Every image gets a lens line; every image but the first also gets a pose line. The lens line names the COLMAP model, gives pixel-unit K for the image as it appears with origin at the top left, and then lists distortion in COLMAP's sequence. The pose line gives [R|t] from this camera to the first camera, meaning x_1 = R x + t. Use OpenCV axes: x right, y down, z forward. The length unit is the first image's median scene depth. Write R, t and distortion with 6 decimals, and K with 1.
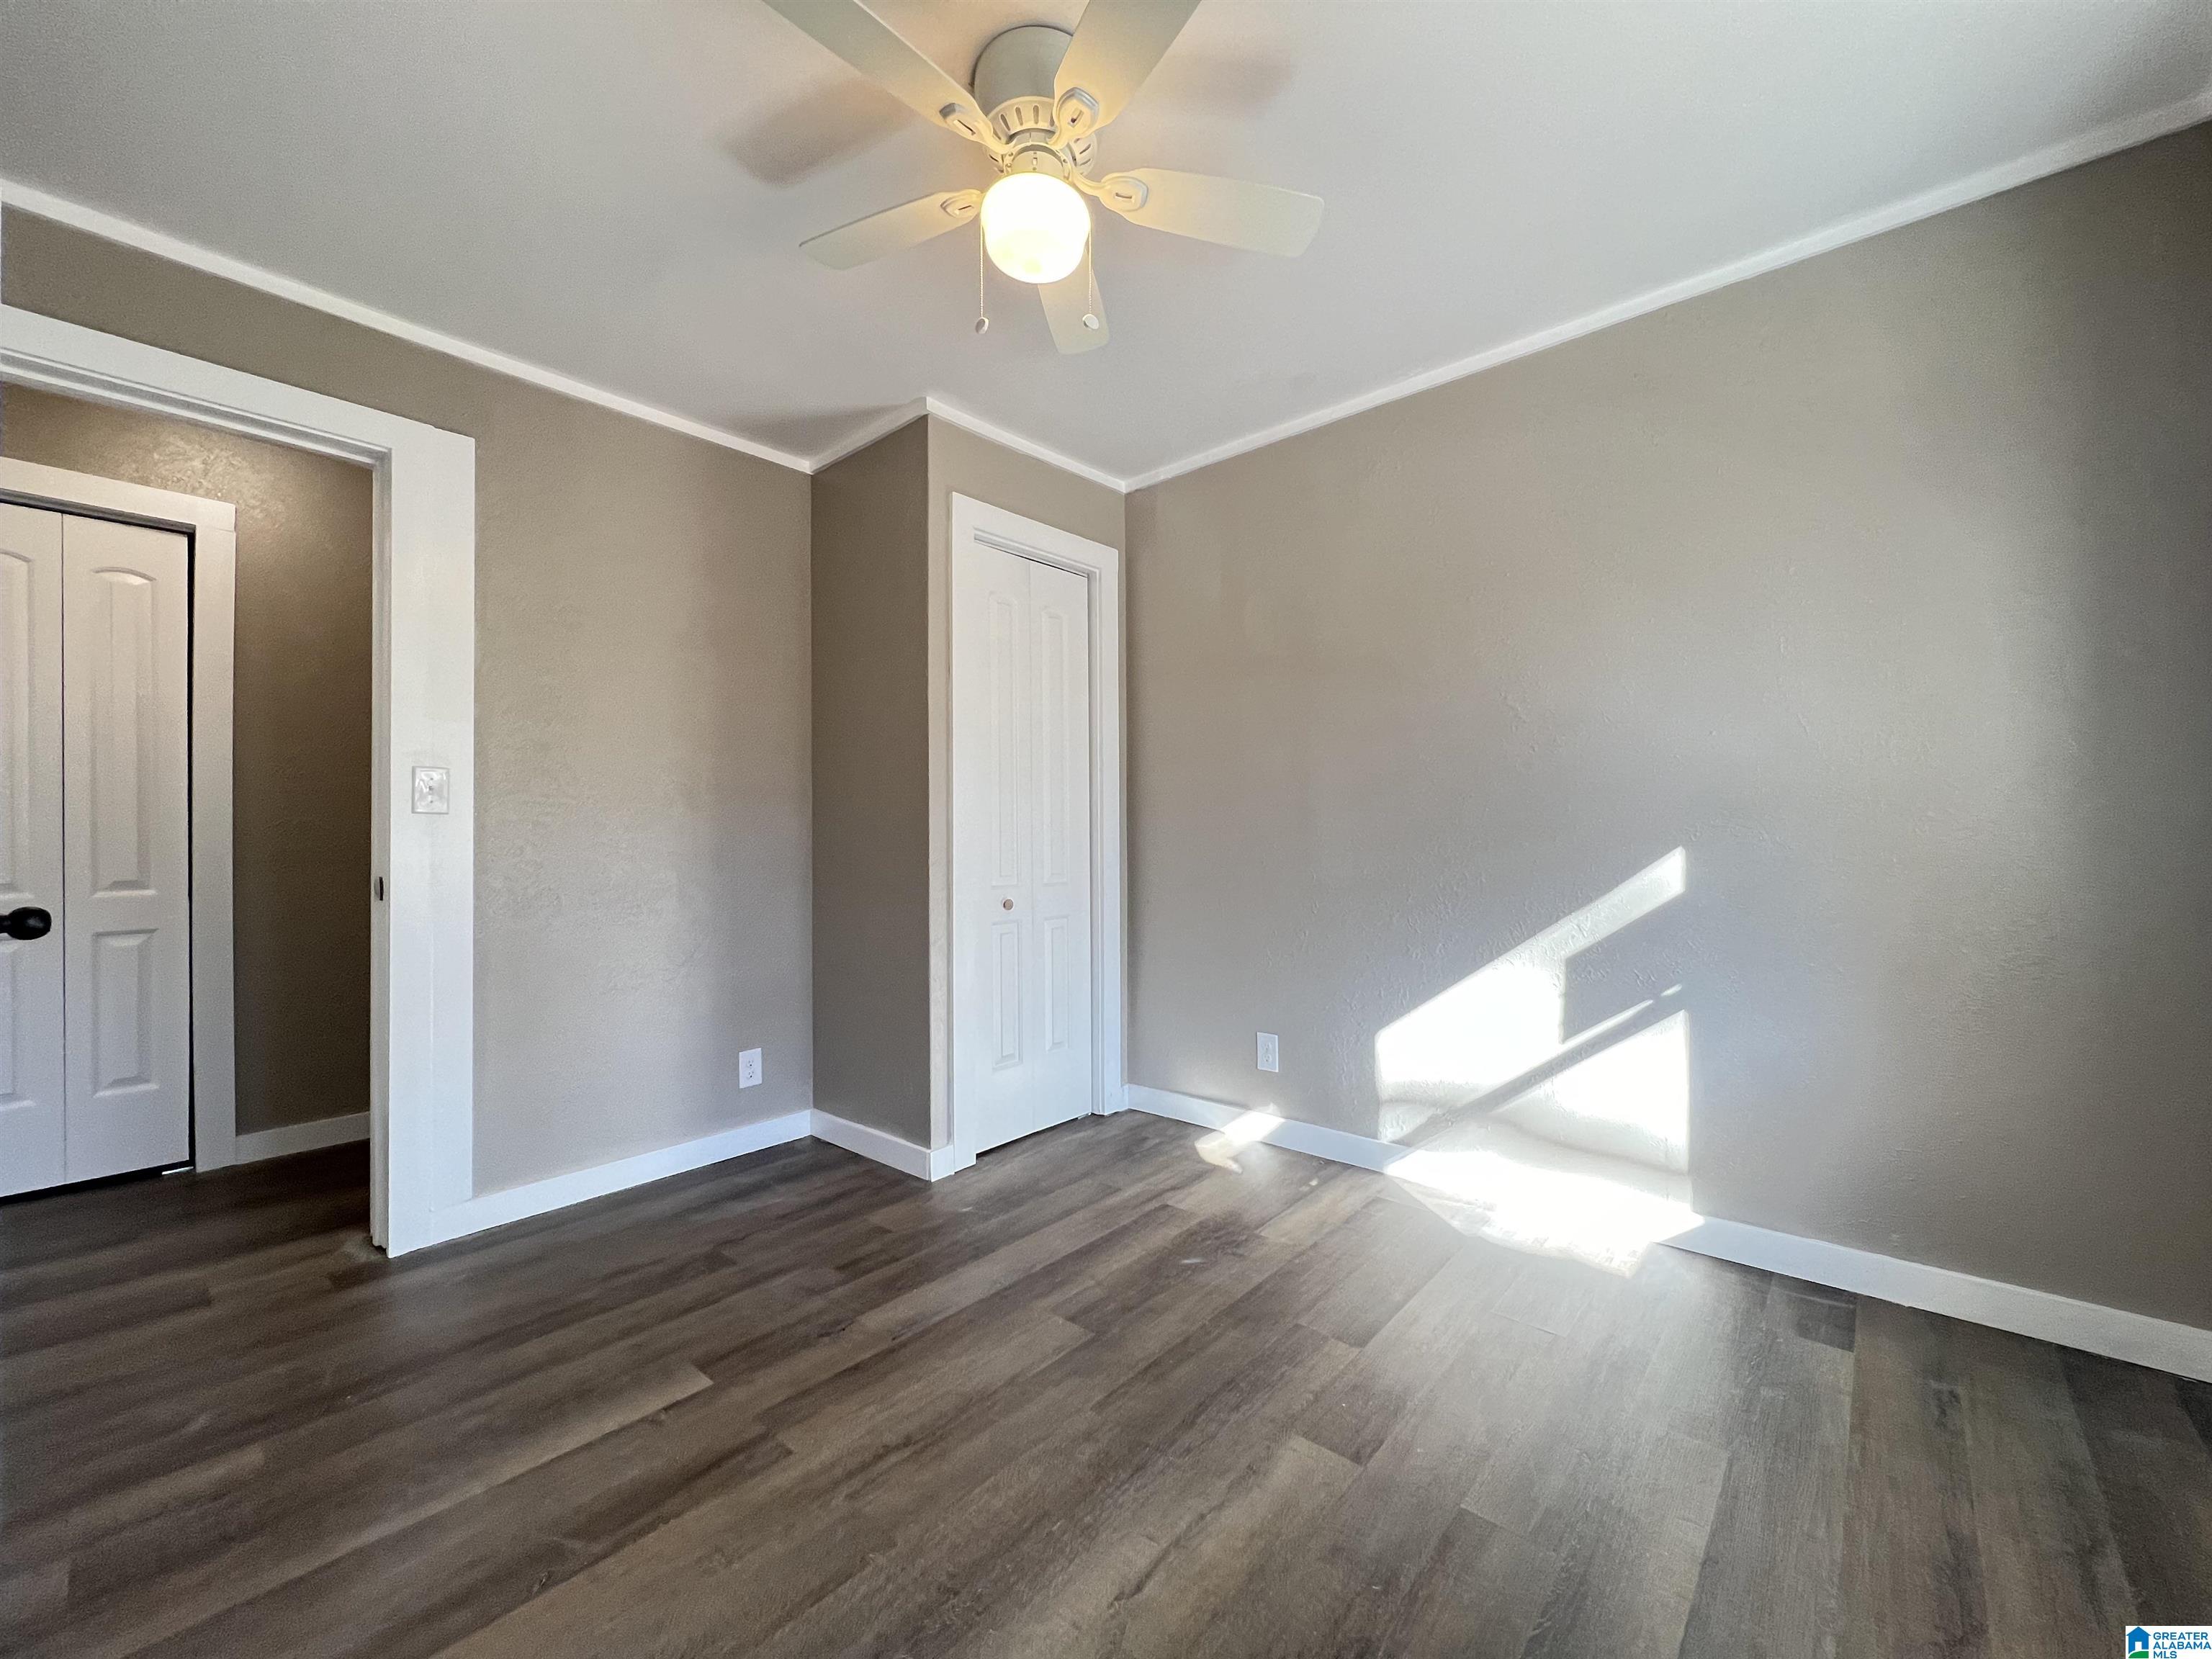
lens RADIAL K [[887.2, 0, 1102.5], [0, 887.2, 831.6], [0, 0, 1]] dist [-0.001604, -0.000188]
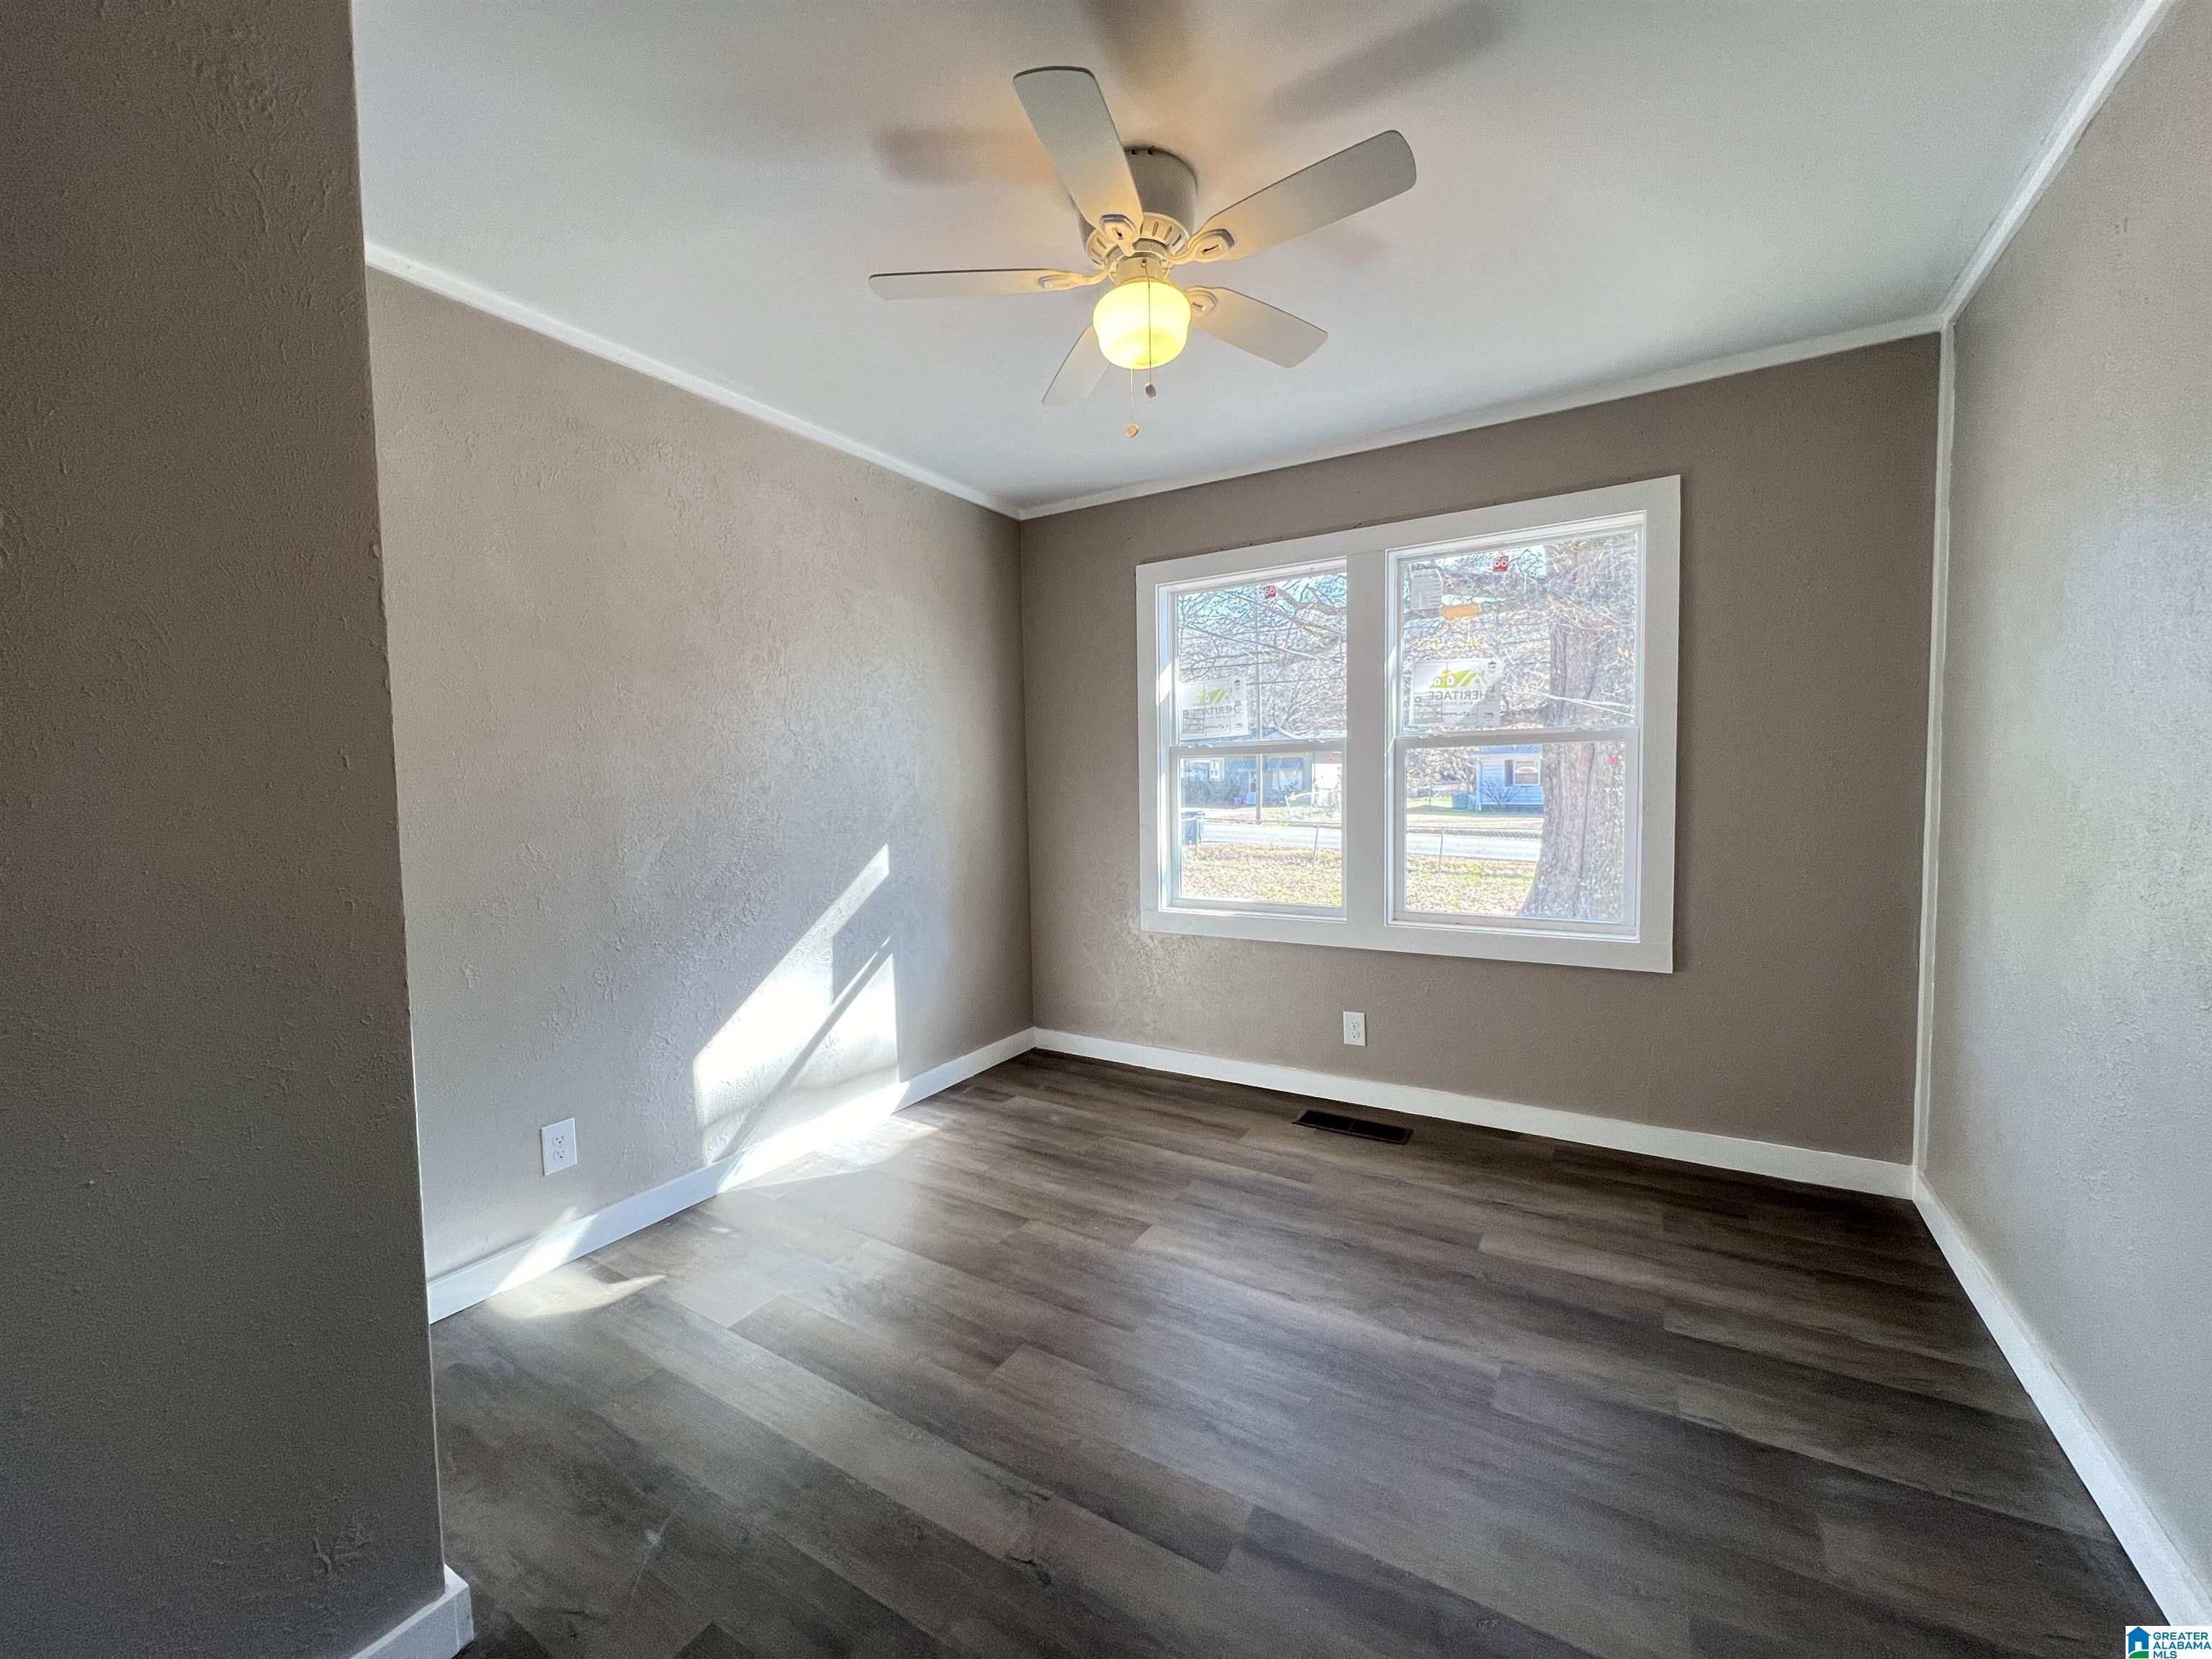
lens RADIAL K [[887.2, 0, 1095.9], [0, 887.2, 838.9], [0, 0, 1]] dist [-0.001604, -0.000188]
pose [[-0.172273, -0.057162, 0.983389, -0.848837], [0.016555, 0.998006, 0.060911, -0.075128], [-0.984910, 0.026773, -0.170984, 0.899399]]
